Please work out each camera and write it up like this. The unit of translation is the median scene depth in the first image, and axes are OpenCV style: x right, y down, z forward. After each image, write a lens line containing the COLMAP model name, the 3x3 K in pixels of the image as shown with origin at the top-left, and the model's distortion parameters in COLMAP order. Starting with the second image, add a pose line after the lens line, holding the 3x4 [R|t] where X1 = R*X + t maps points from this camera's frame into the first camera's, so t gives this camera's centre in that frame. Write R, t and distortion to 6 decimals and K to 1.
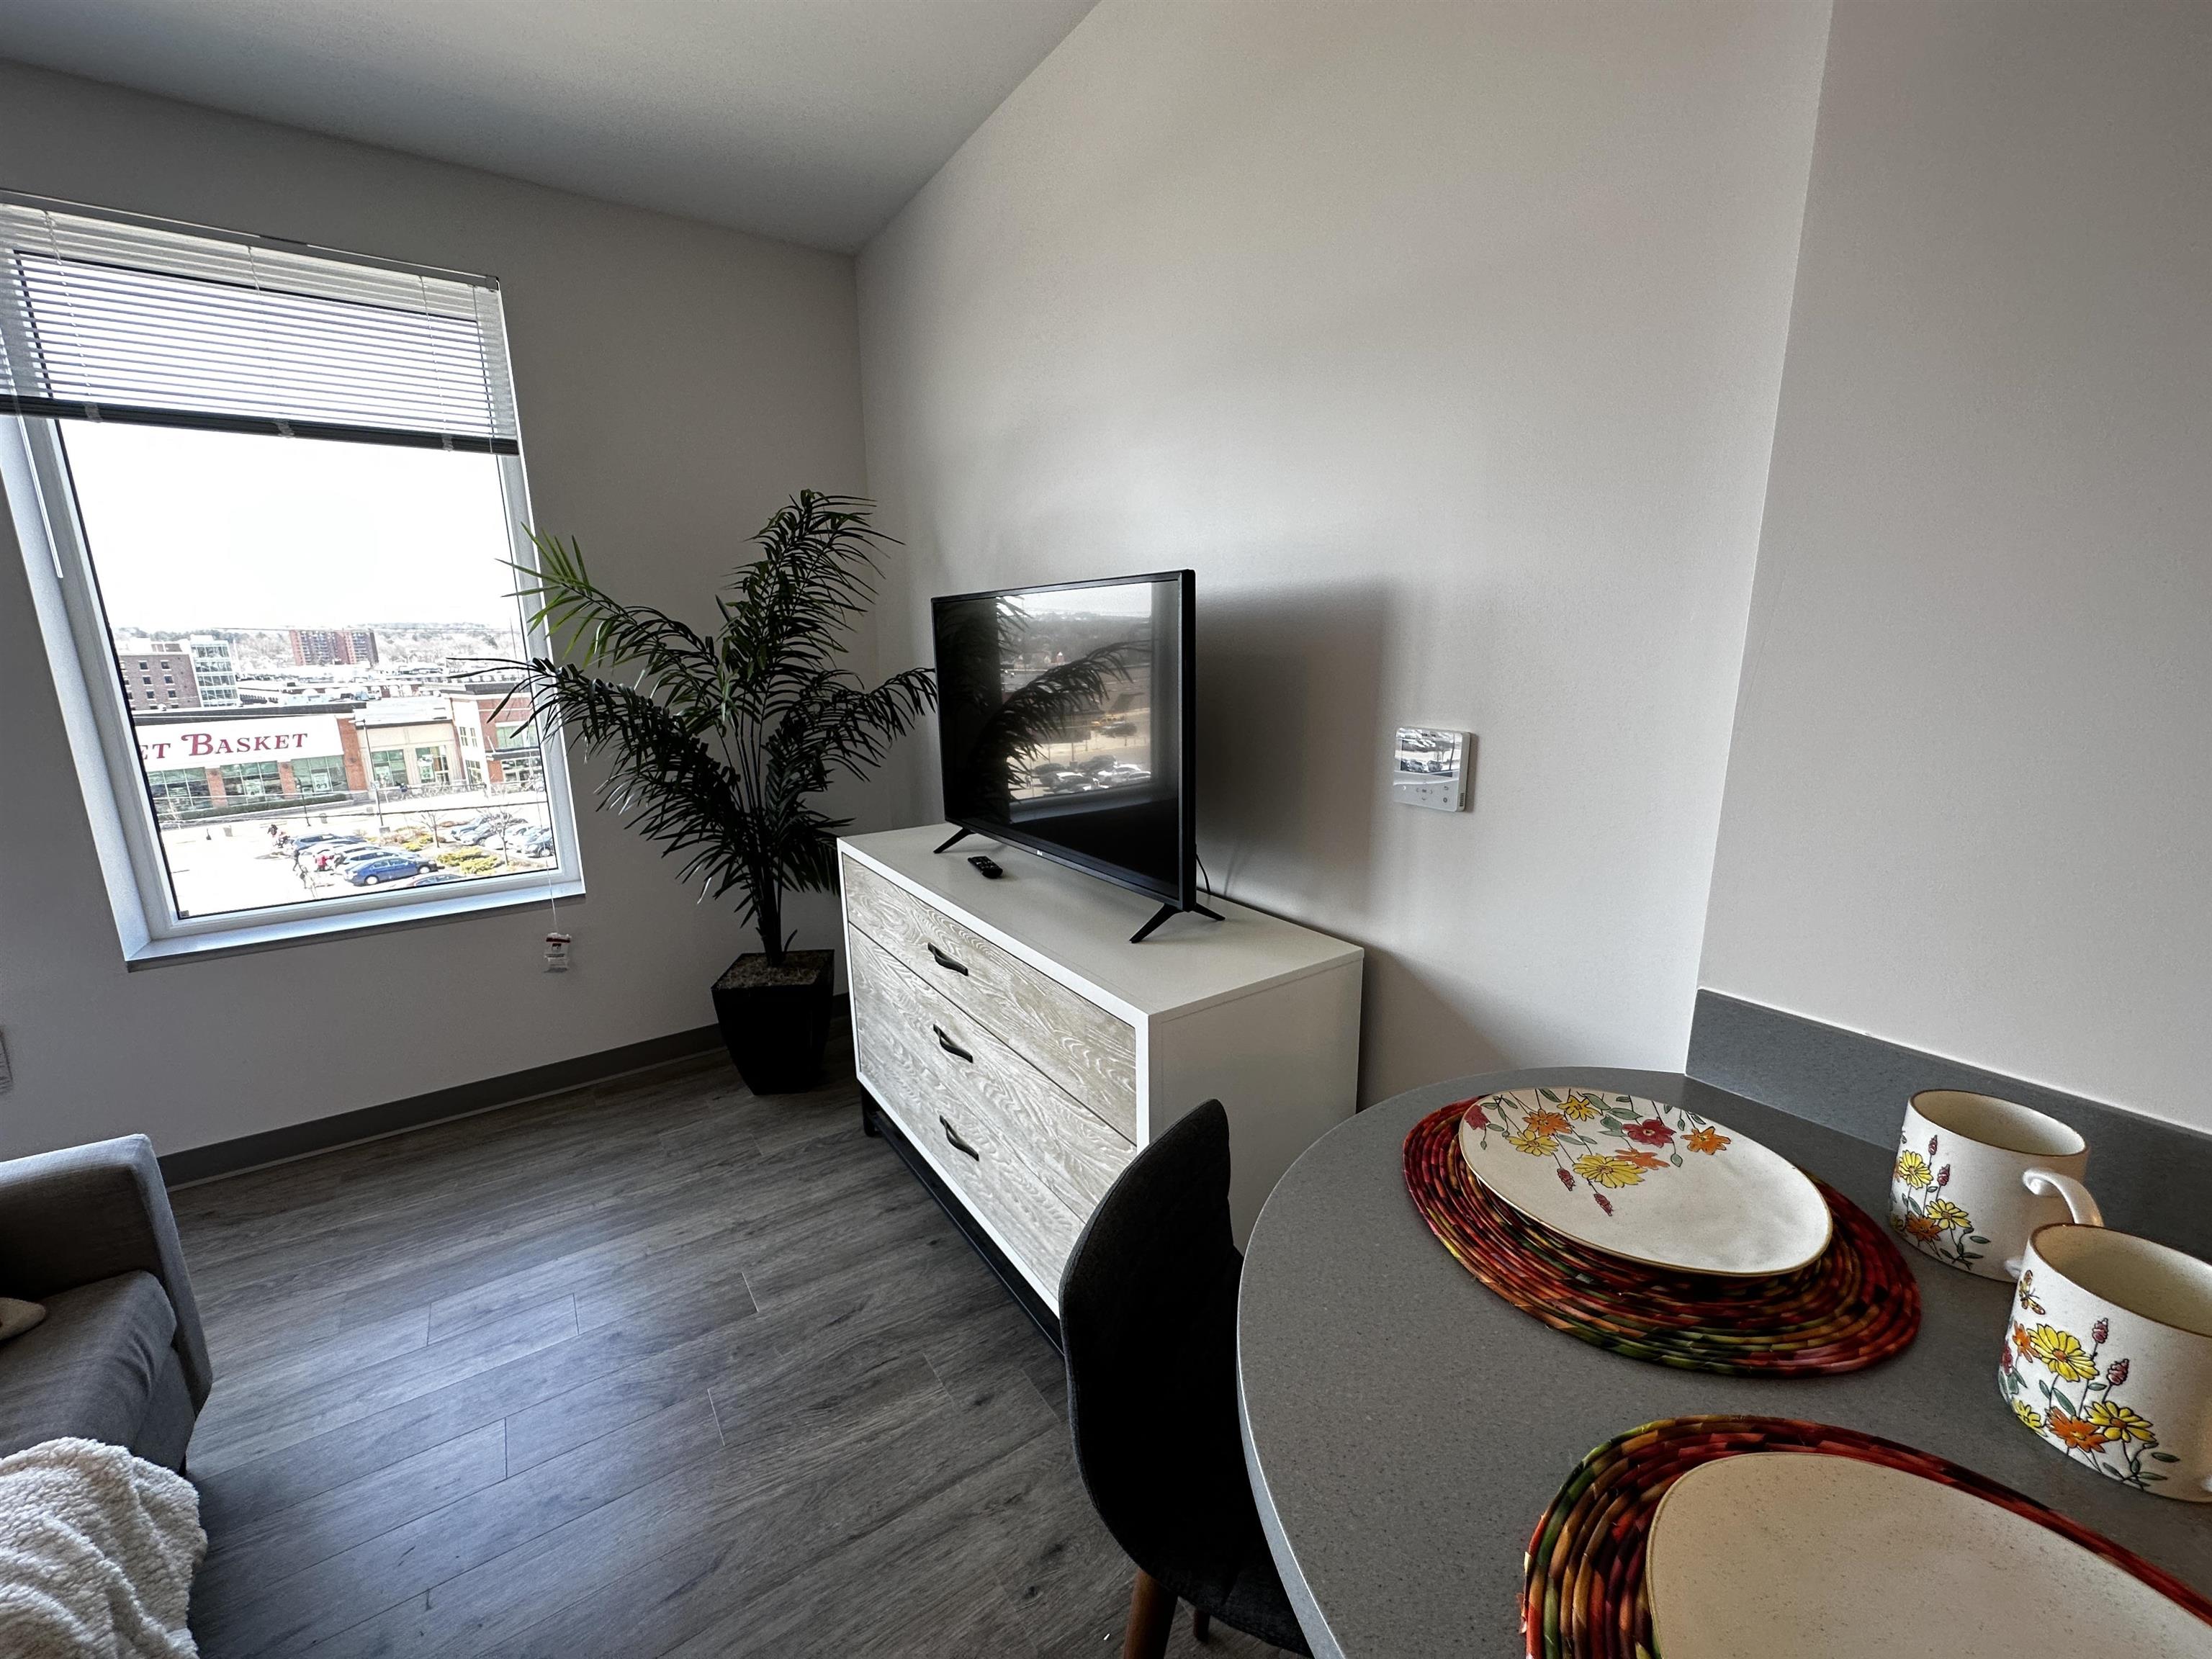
lens RADIAL K [[889.9, 0, 1106.6], [0, 889.9, 831.1], [0, 0, 1]] dist [-0.000721, 0.000599]
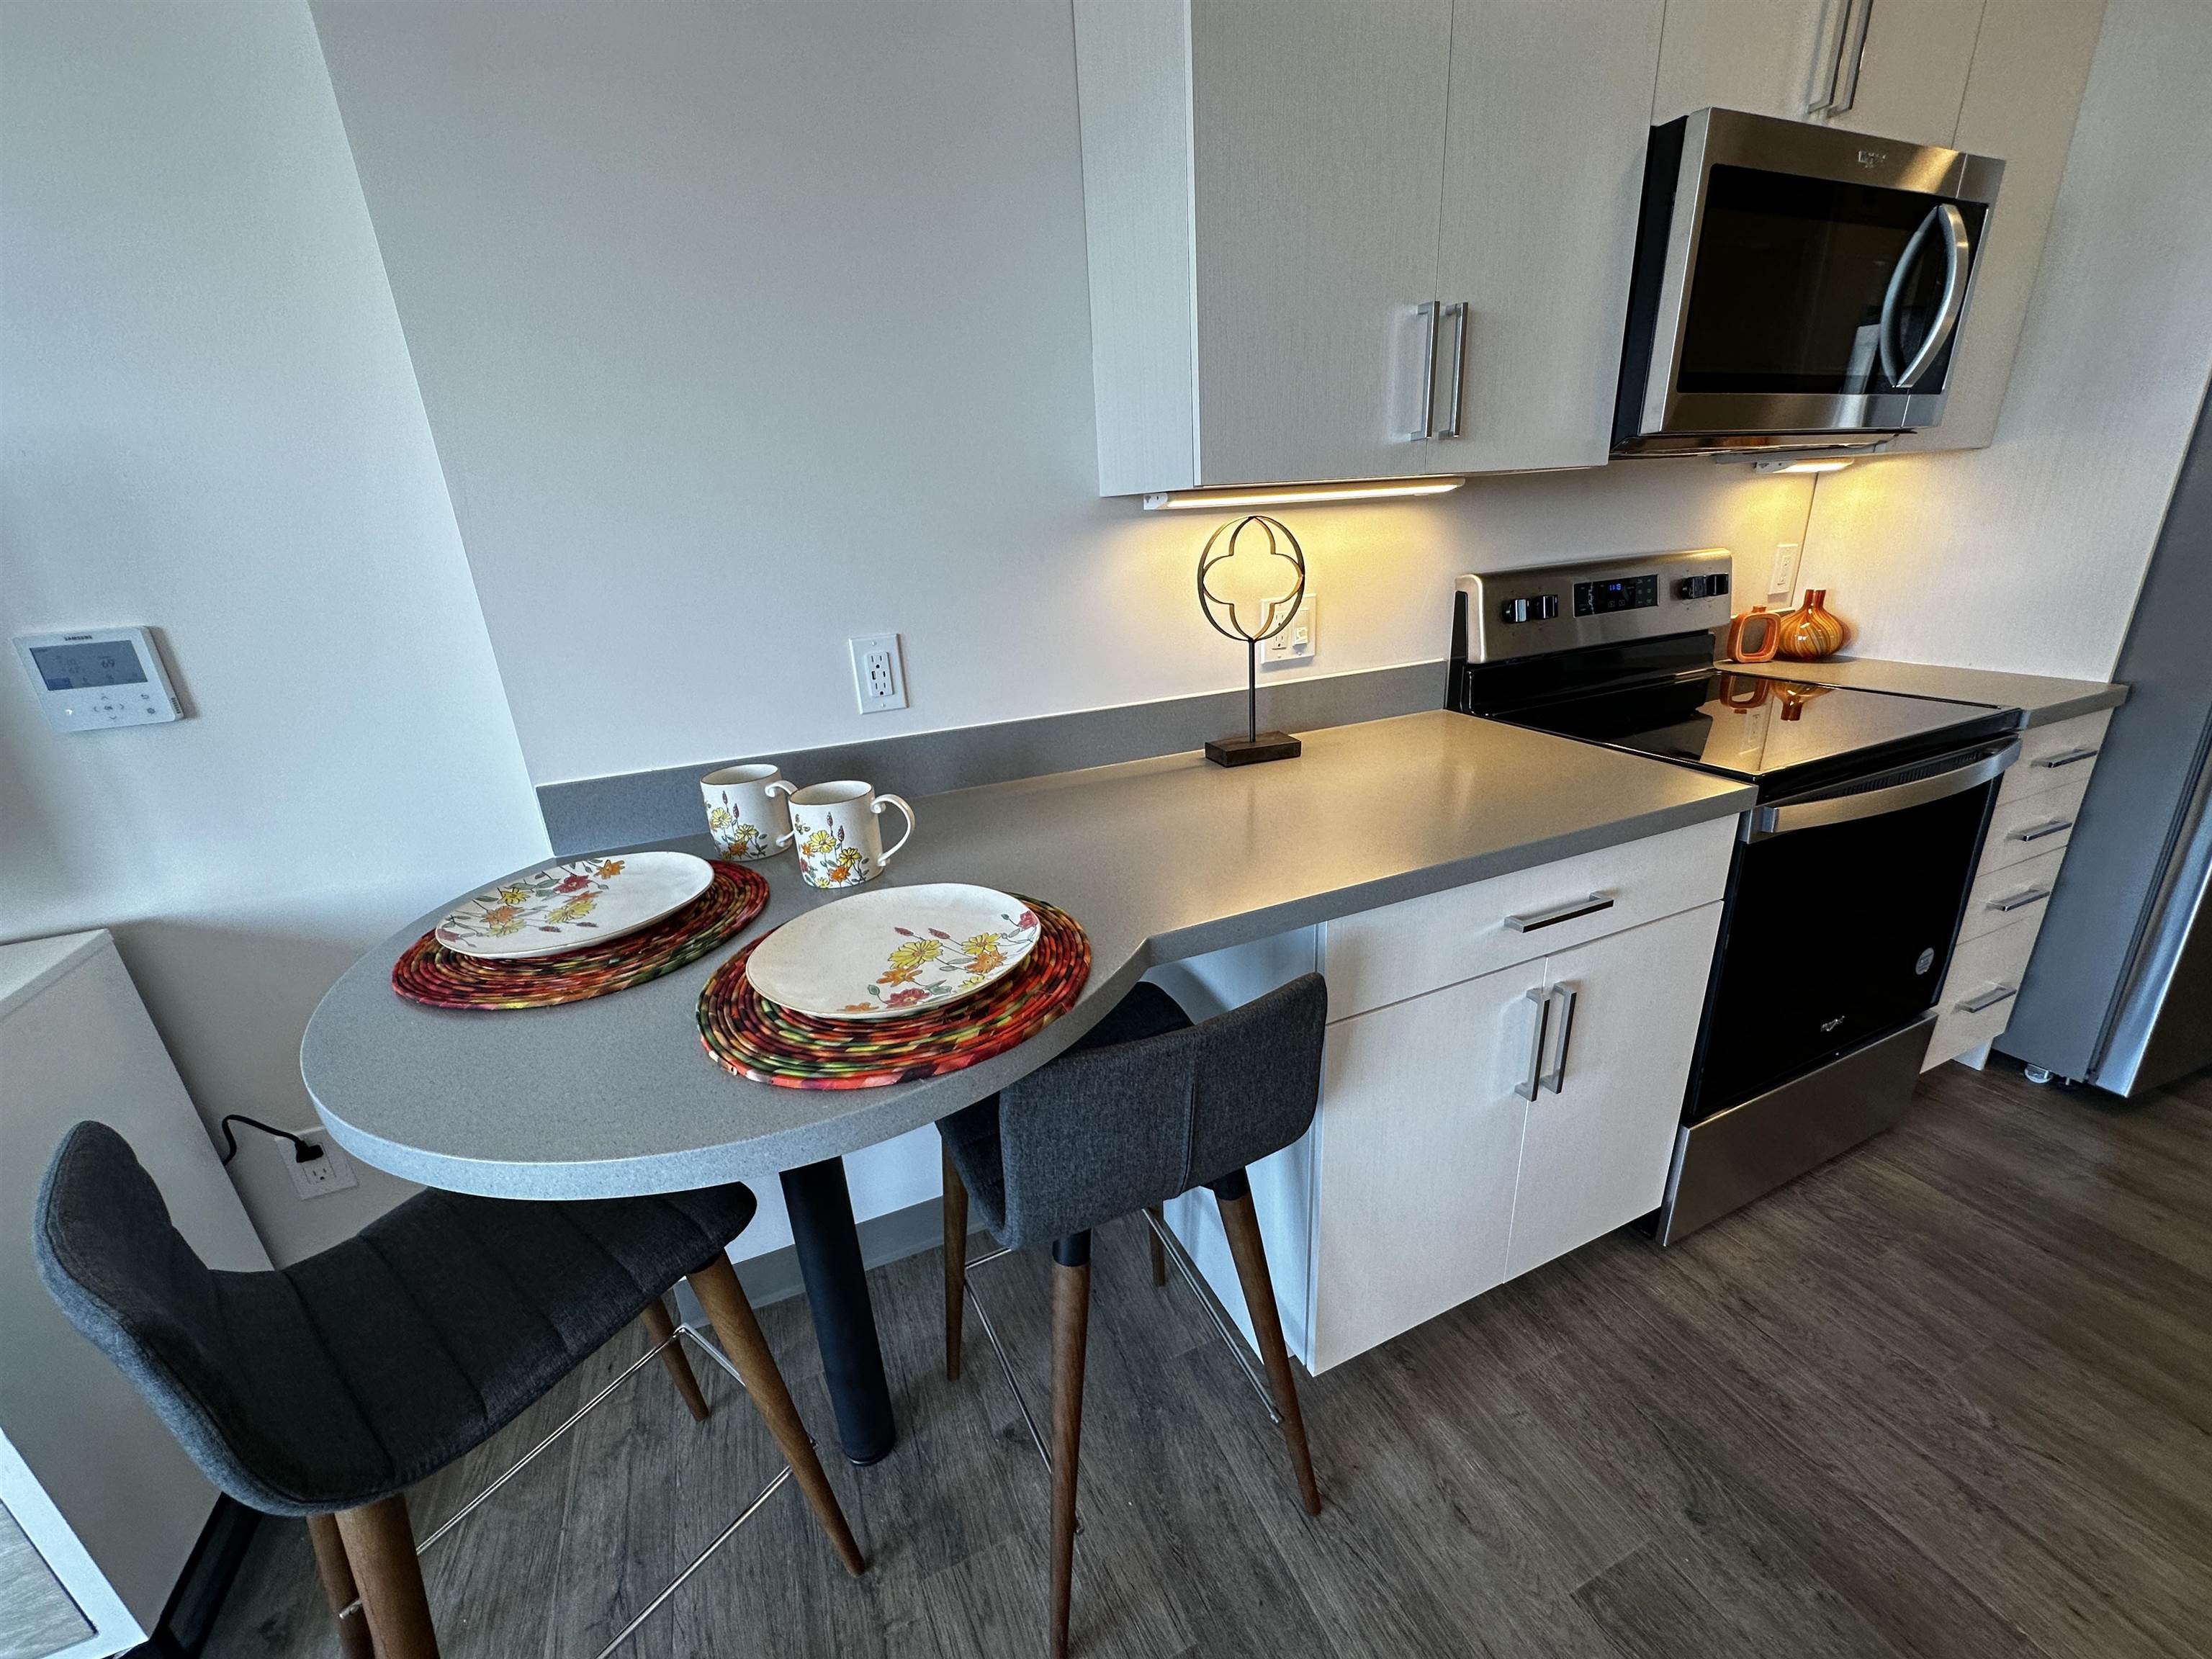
lens RADIAL K [[889.9, 0, 1112.8], [0, 889.9, 832.7], [0, 0, 1]] dist [-0.000721, 0.000599]
pose [[0.182781, -0.331341, 0.925637, -0.488270], [0.264647, 0.923329, 0.278256, 0.138305], [-0.946865, 0.194107, 0.256455, -0.101190]]
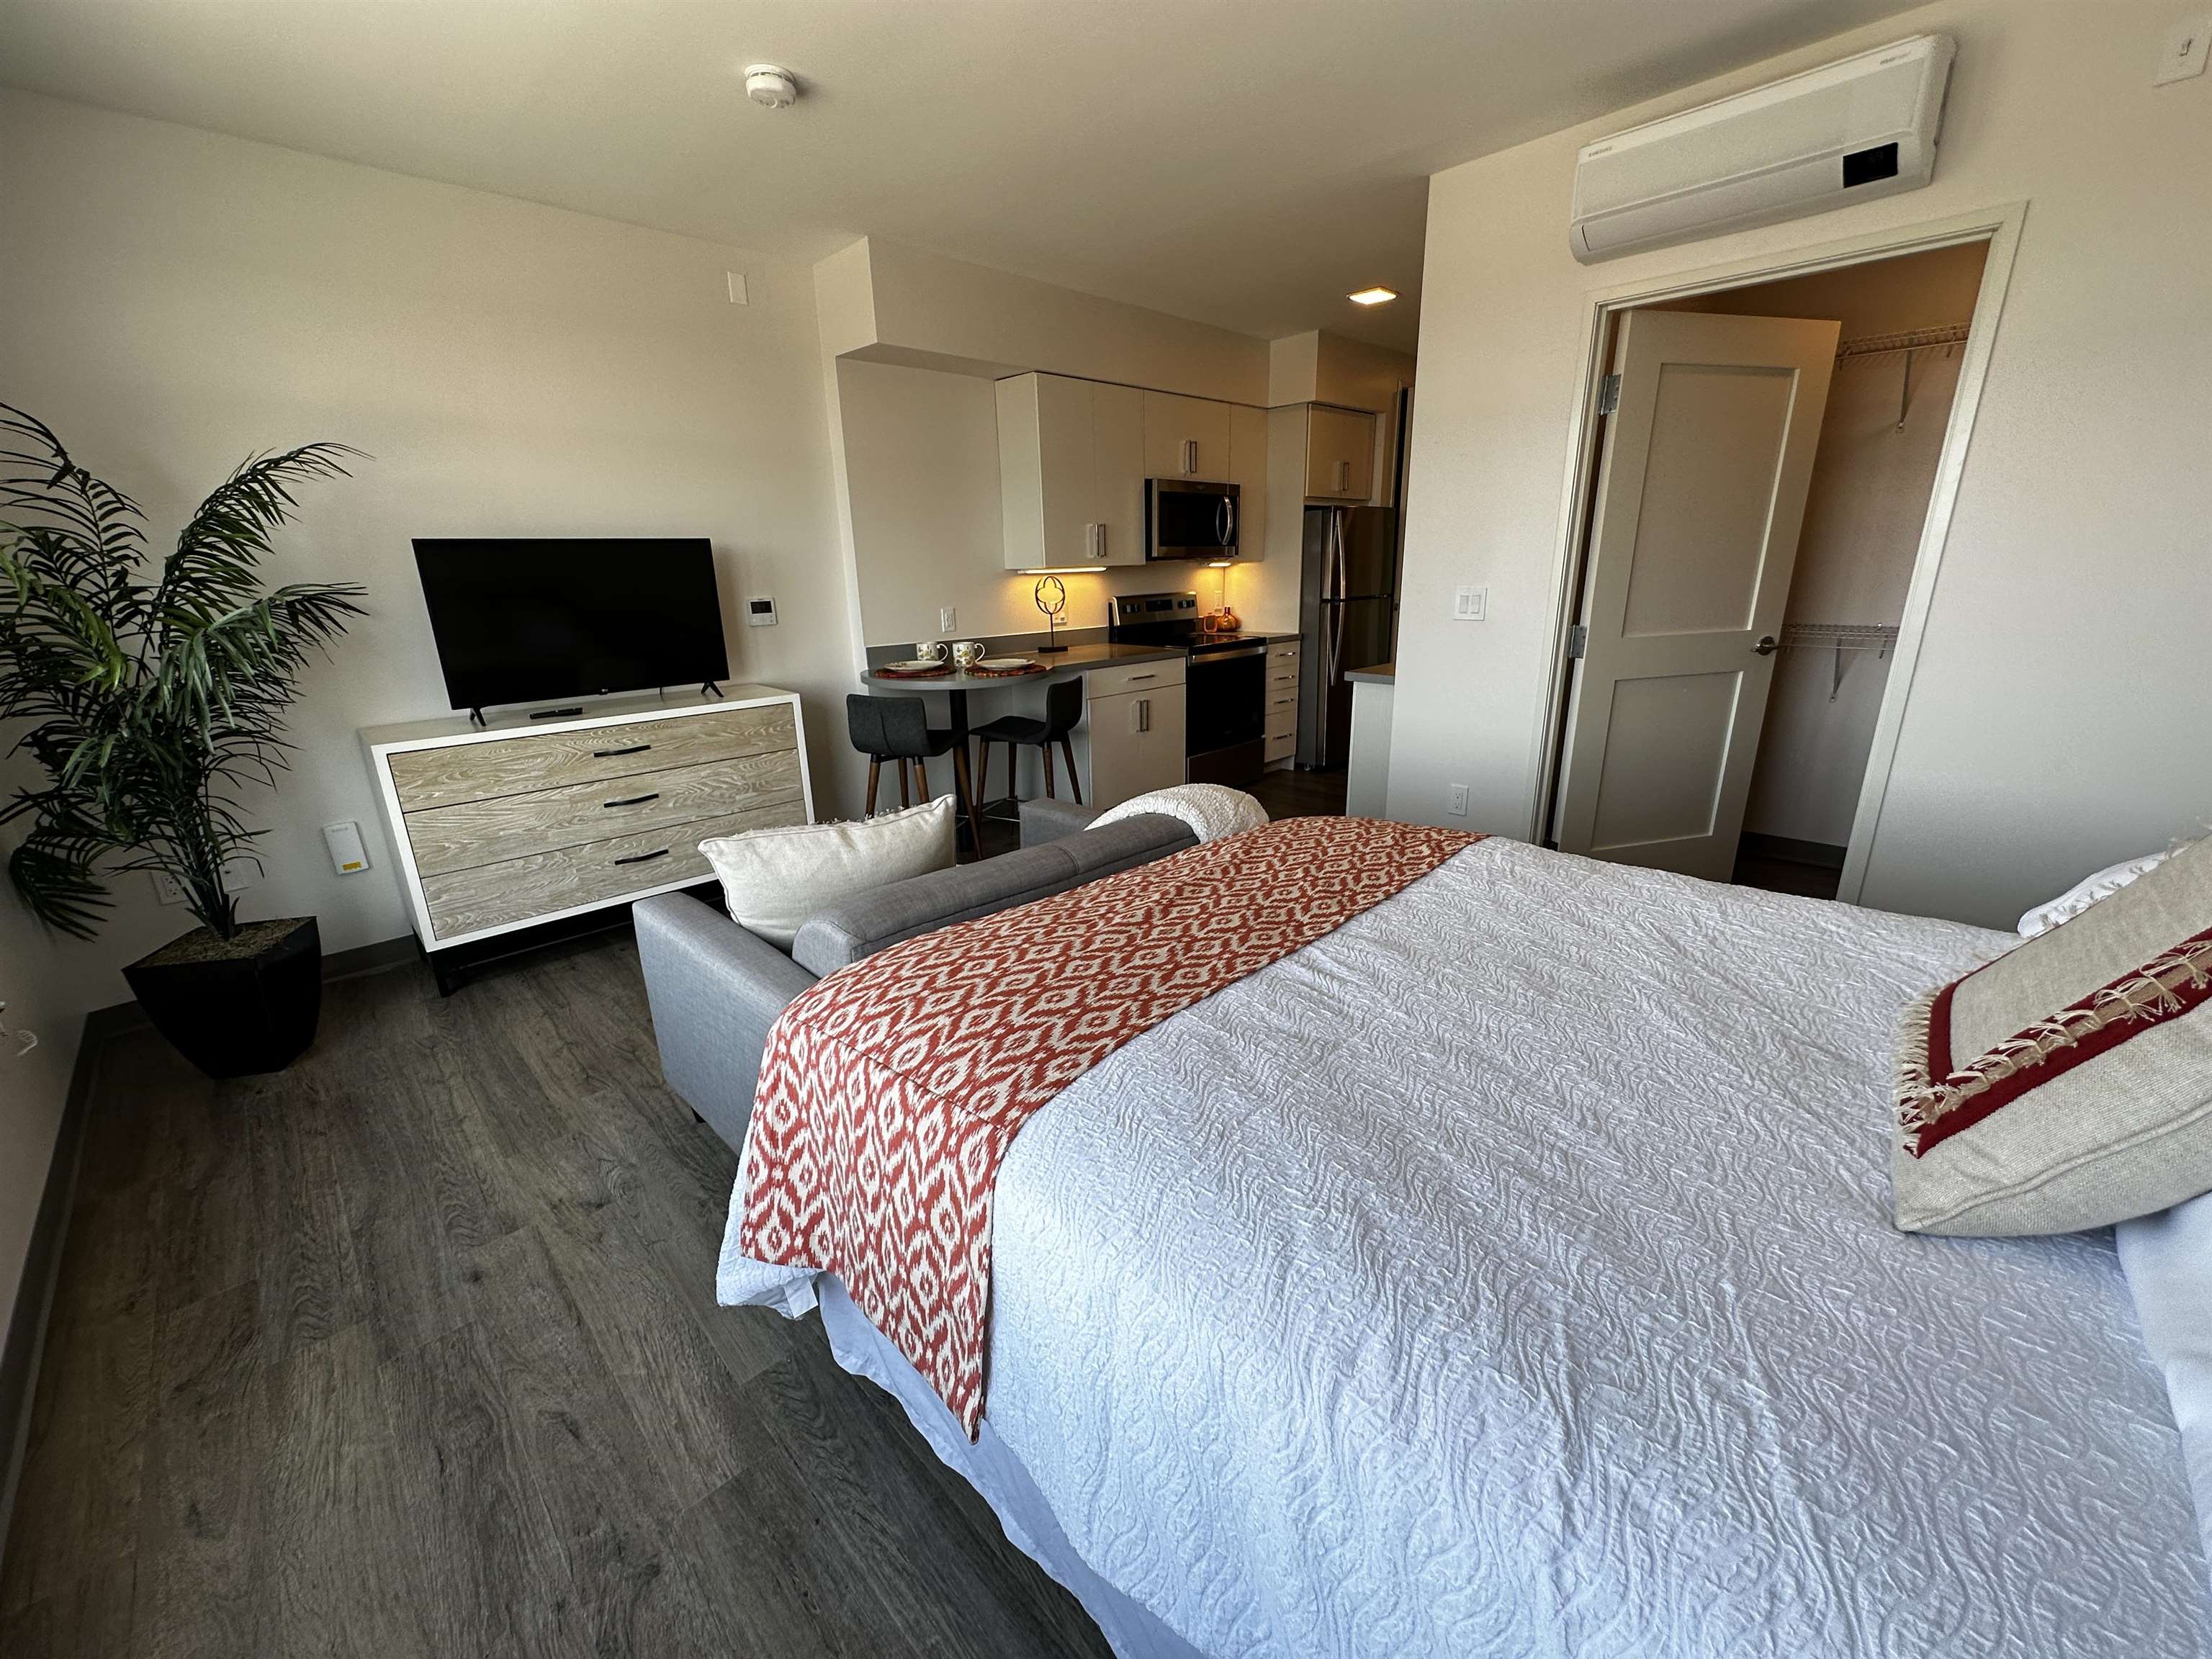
lens RADIAL K [[889.9, 0, 1099.8], [0, 889.9, 831.3], [0, 0, 1]] dist [-0.000721, 0.000599]
pose [[-0.169003, -0.268405, 0.948365, -5.354613], [0.243053, 0.921141, 0.304013, -0.056541], [-0.955177, 0.281882, -0.090439, 0.779680]]
